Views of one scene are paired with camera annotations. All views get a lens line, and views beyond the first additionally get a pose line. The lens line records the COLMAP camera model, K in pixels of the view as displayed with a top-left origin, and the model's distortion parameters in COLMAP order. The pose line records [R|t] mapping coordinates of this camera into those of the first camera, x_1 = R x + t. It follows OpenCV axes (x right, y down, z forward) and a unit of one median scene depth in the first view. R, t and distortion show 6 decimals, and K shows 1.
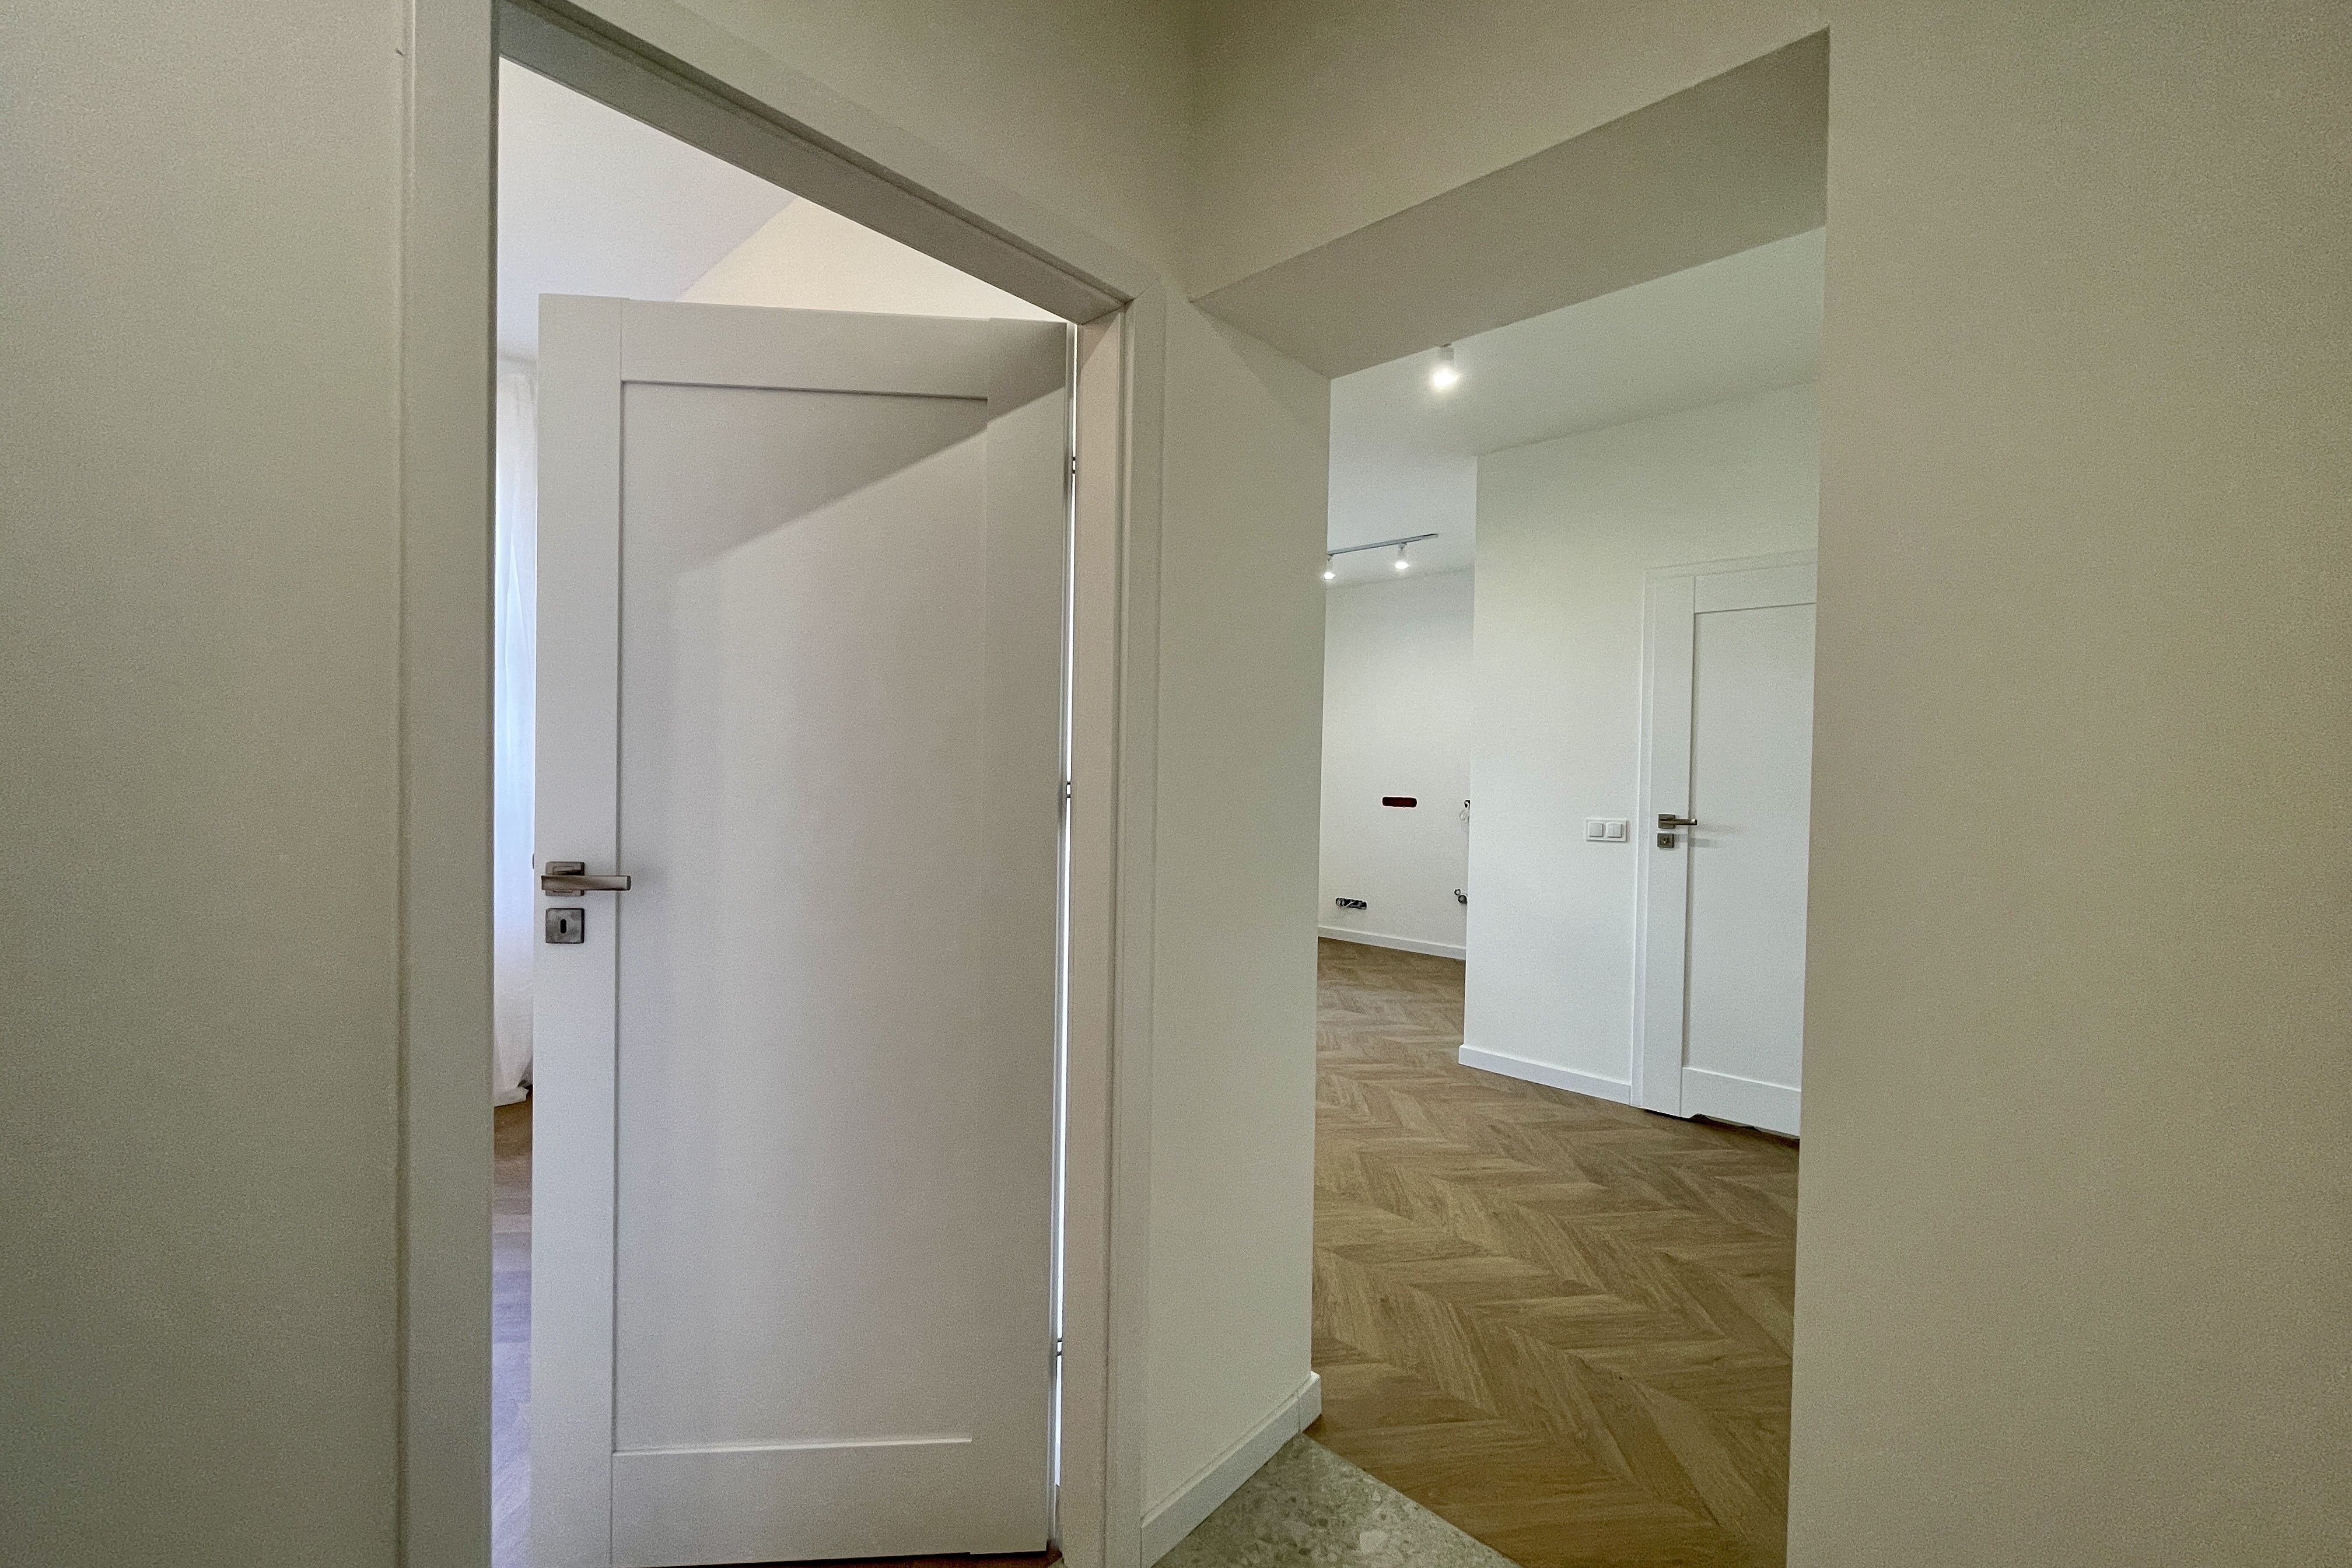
lens RADIAL K [[958.7, 0, 1172.5], [0, 958.7, 784.1], [0, 0, 1]] dist [-0.001885, 0.000202]
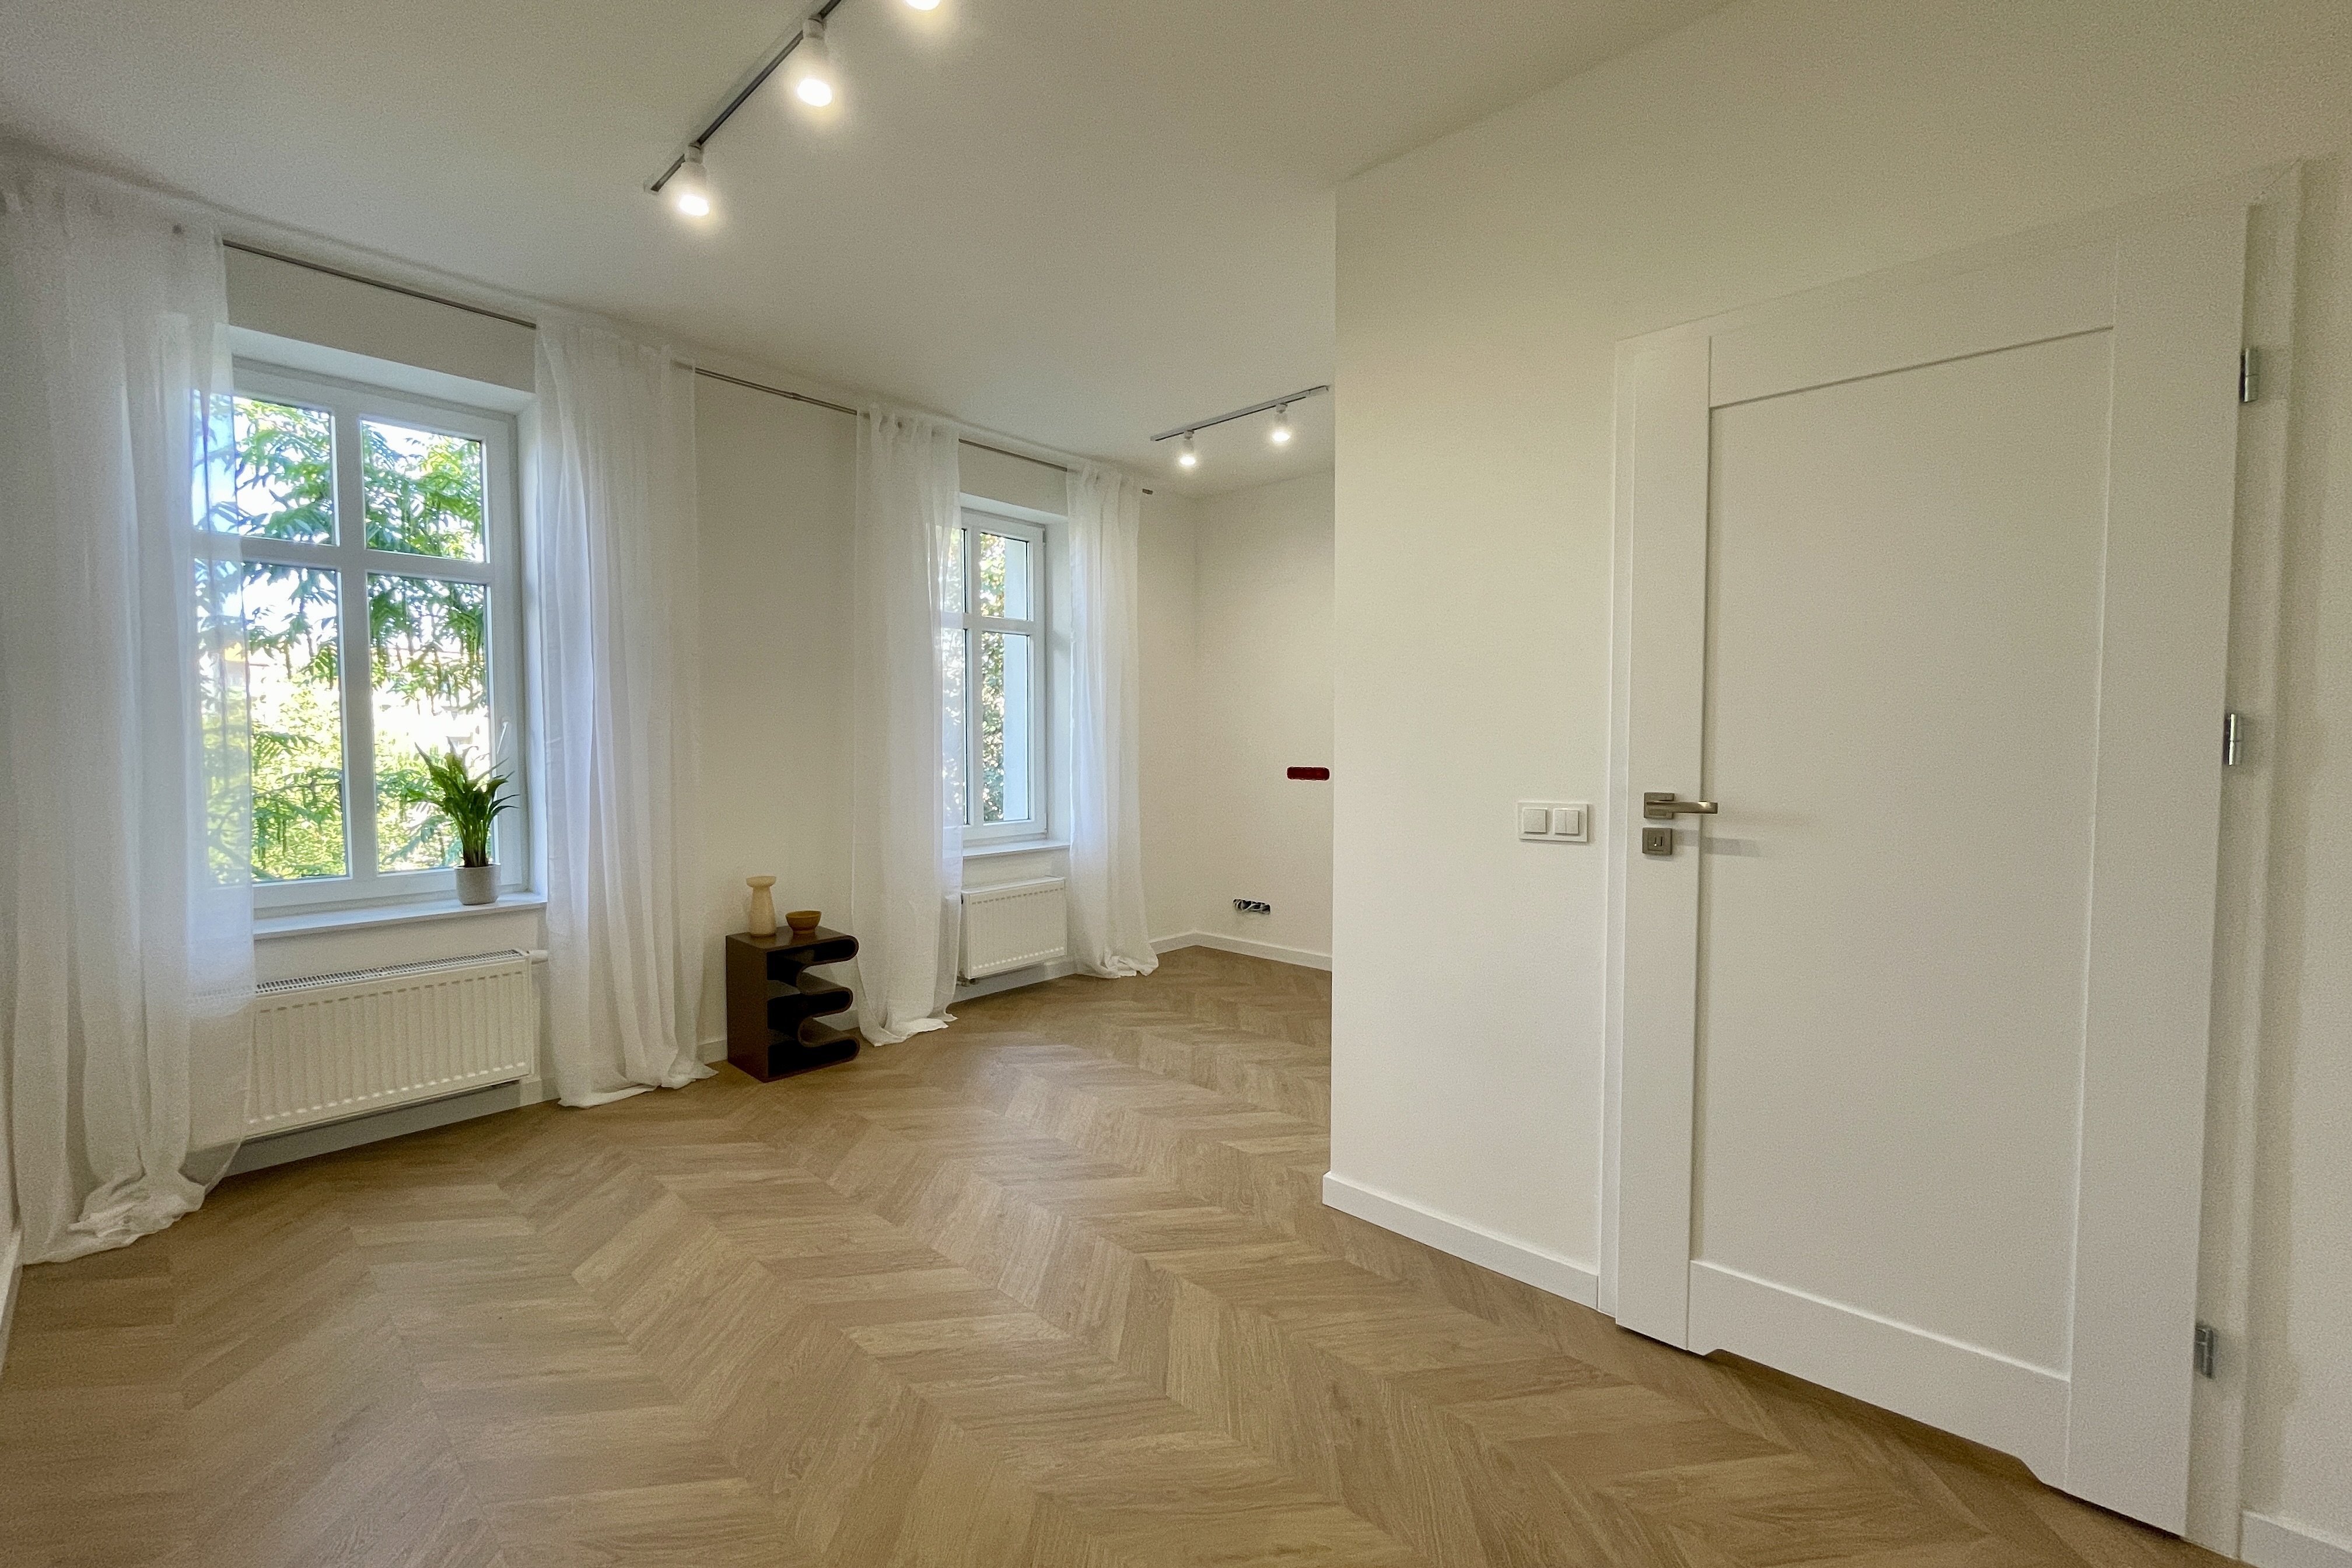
lens RADIAL K [[958.7, 0, 1172.5], [0, 958.7, 784.1], [0, 0, 1]] dist [-0.001885, 0.000202]
pose [[0.999780, -0.020400, 0.004937, 0.301631], [0.020246, 0.999364, 0.029357, 0.006705], [-0.005533, -0.029251, 0.999557, 0.583621]]
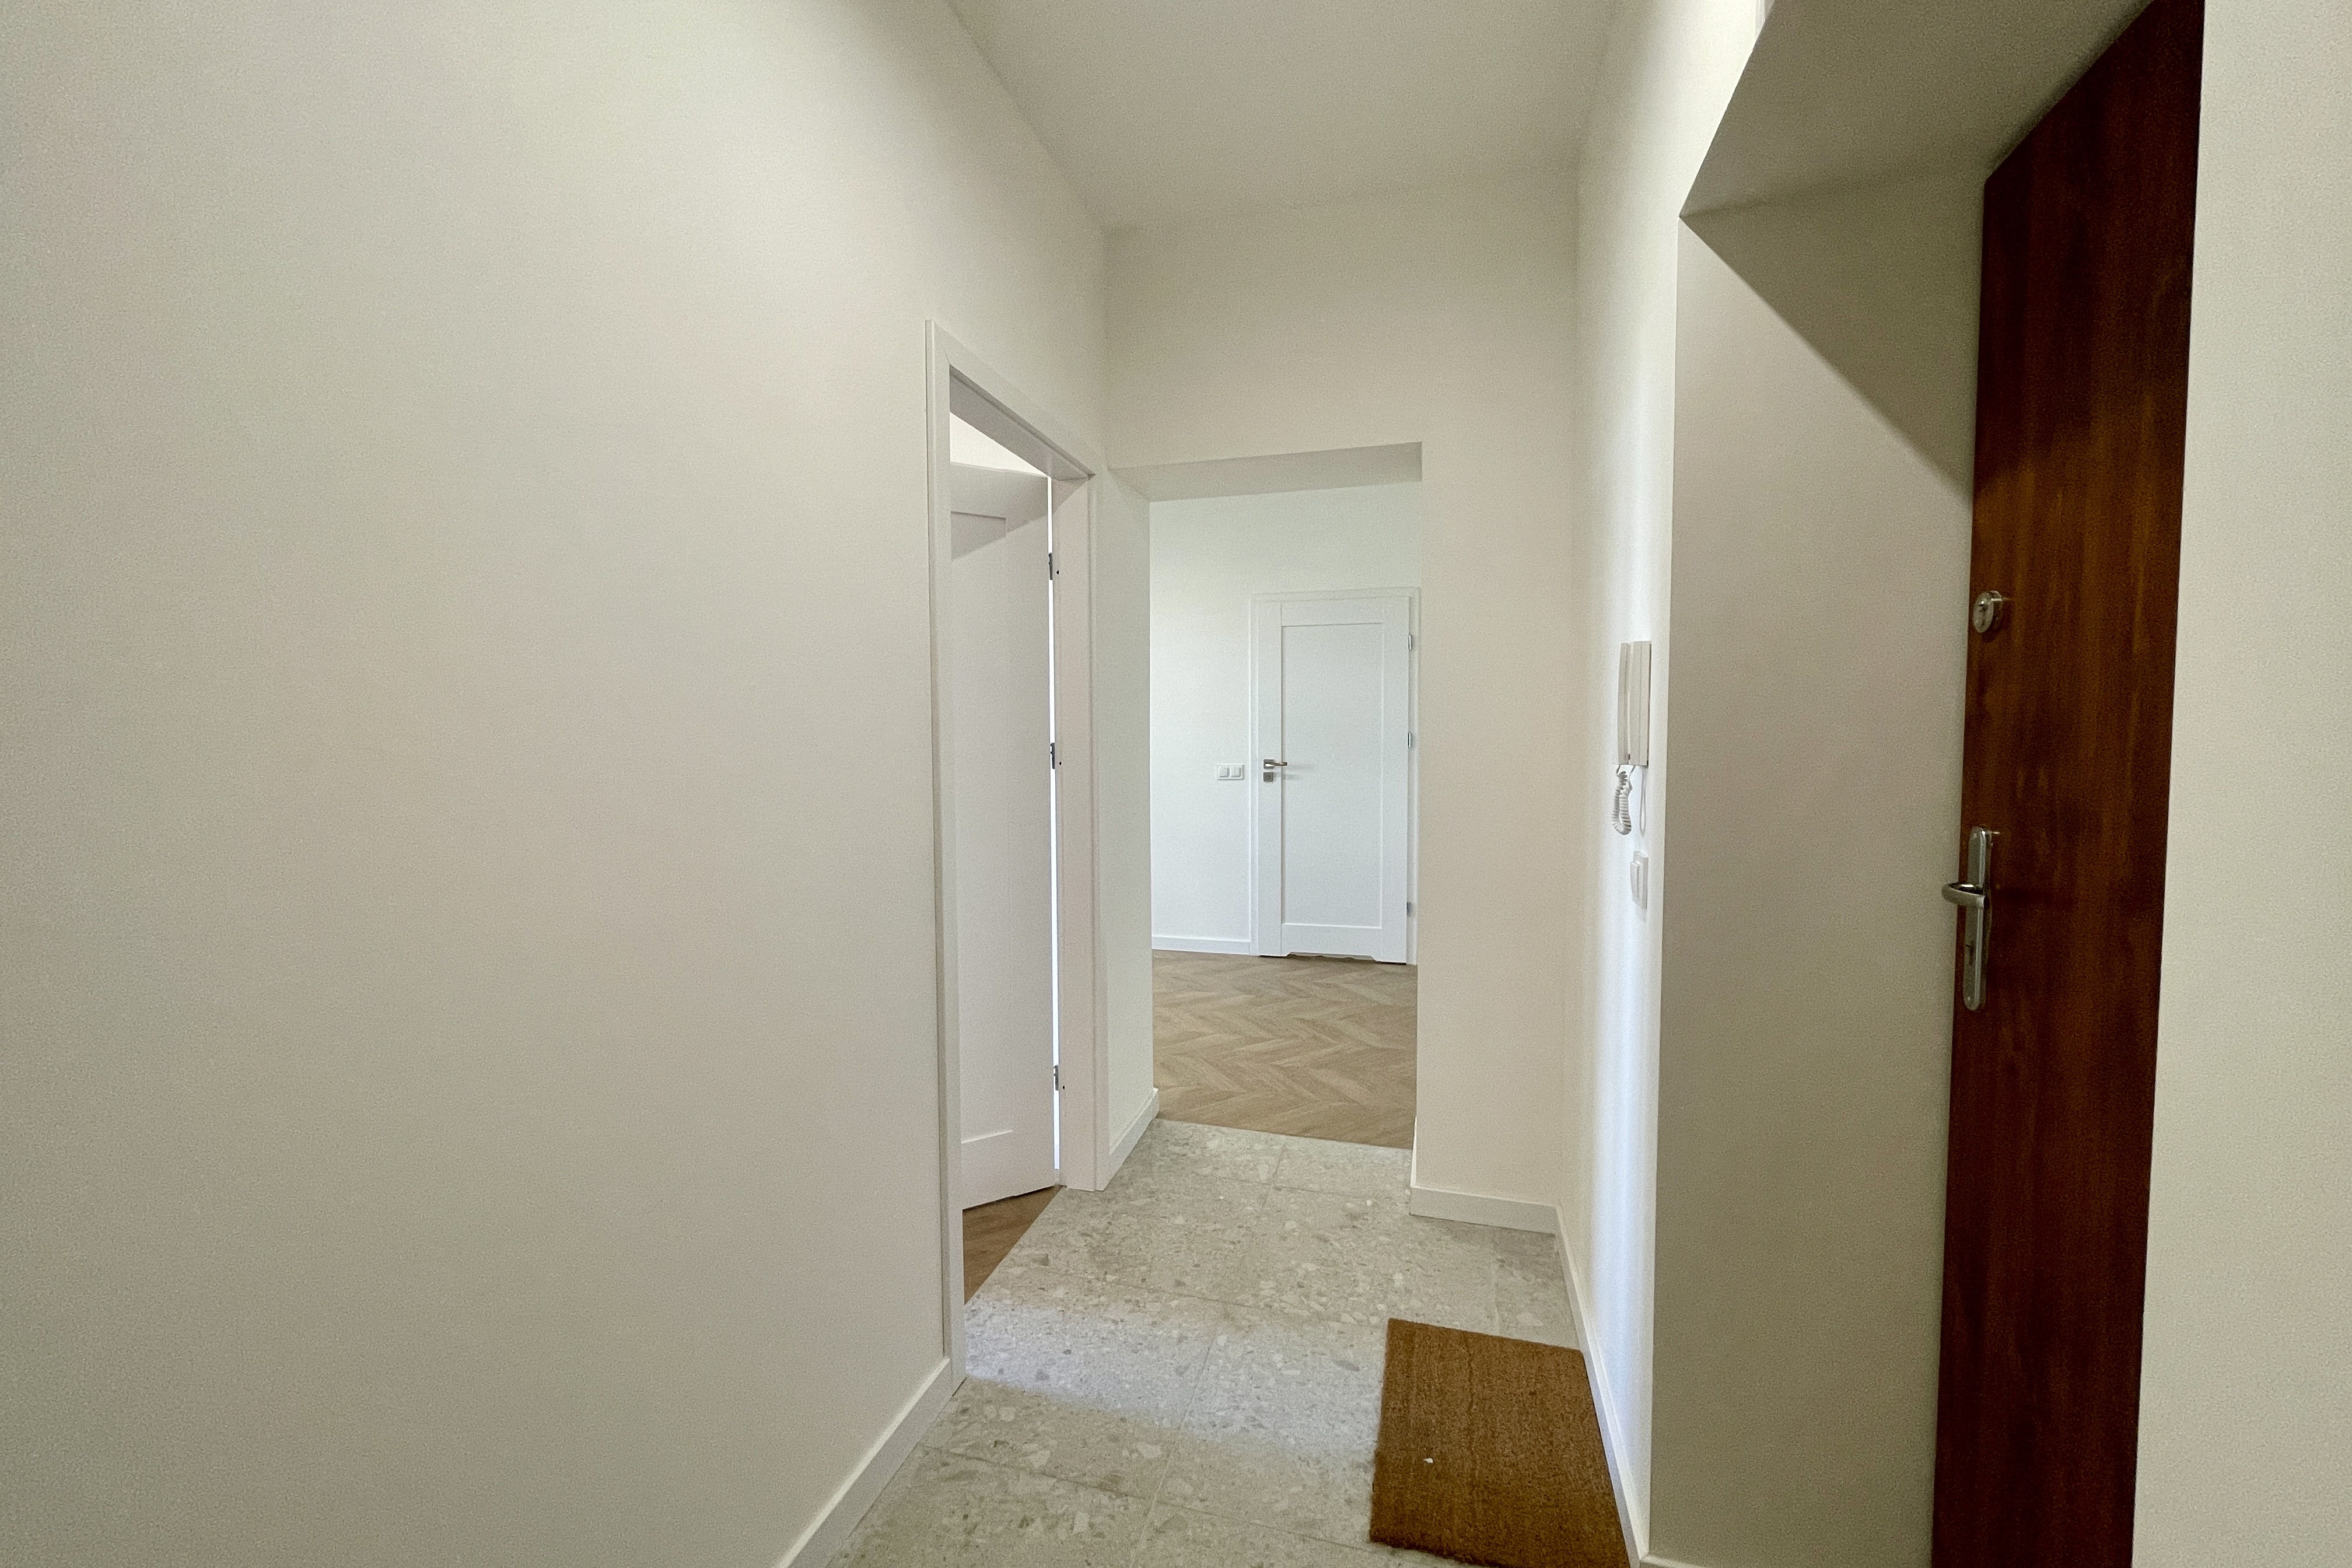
lens RADIAL K [[954.7, 0, 1171.9], [0, 954.7, 784.0], [0, 0, 1]] dist [-0.003342, 0.000158]
pose [[0.890817, -0.044759, 0.452152, -0.378839], [0.027372, 0.998615, 0.044926, -0.001528], [-0.453537, -0.027645, 0.890809, -0.341583]]
